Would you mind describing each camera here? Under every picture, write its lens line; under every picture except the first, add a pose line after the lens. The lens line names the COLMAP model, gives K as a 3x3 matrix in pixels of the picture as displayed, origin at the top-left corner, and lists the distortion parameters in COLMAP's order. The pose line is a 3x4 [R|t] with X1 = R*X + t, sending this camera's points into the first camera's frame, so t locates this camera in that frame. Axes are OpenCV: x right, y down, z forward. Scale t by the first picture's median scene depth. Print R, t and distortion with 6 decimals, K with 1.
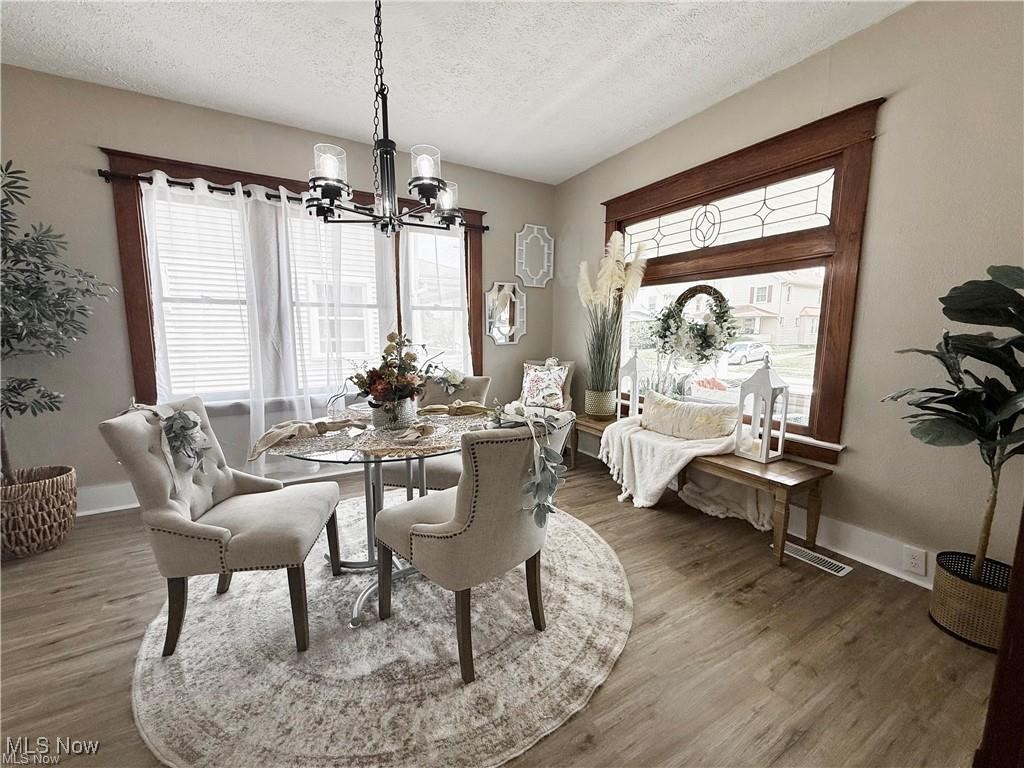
lens RADIAL K [[407.8, 0, 510.0], [0, 407.8, 386.6], [0, 0, 1]] dist [0.001579, -0.000596]
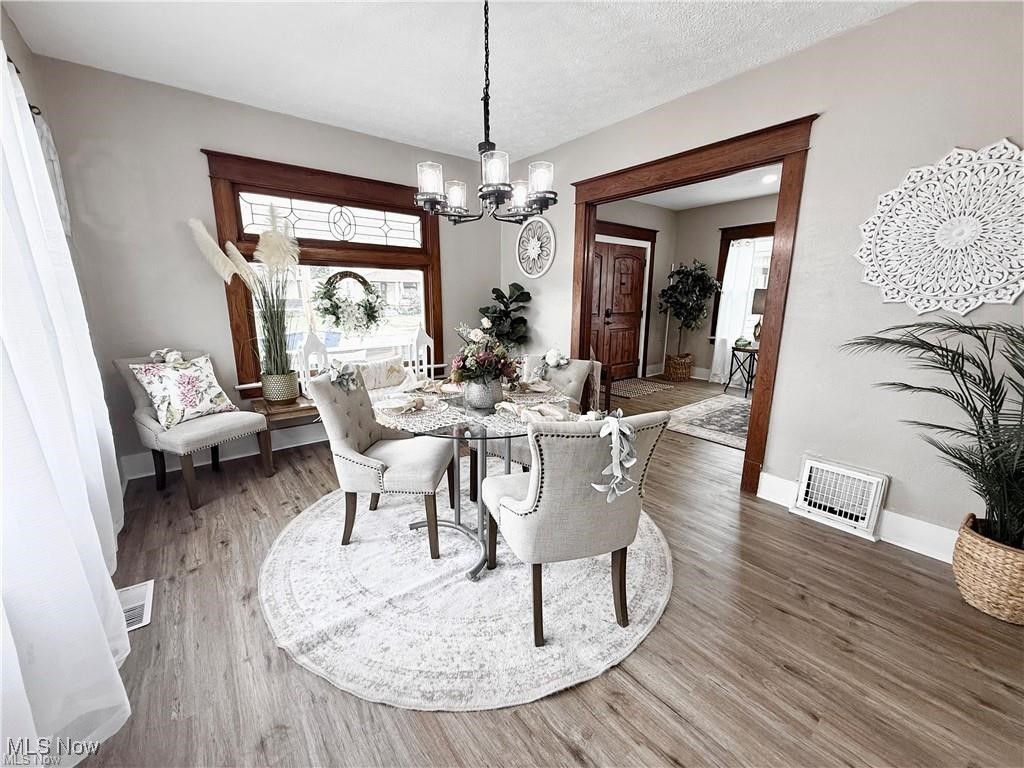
lens RADIAL K [[407.8, 0, 510.4], [0, 407.8, 386.5], [0, 0, 1]] dist [0.001579, -0.000596]
pose [[-0.139481, -0.200123, 0.969792, -0.915588], [0.135678, 0.966266, 0.218910, -0.112621], [-0.980885, 0.162114, -0.107624, 0.710070]]
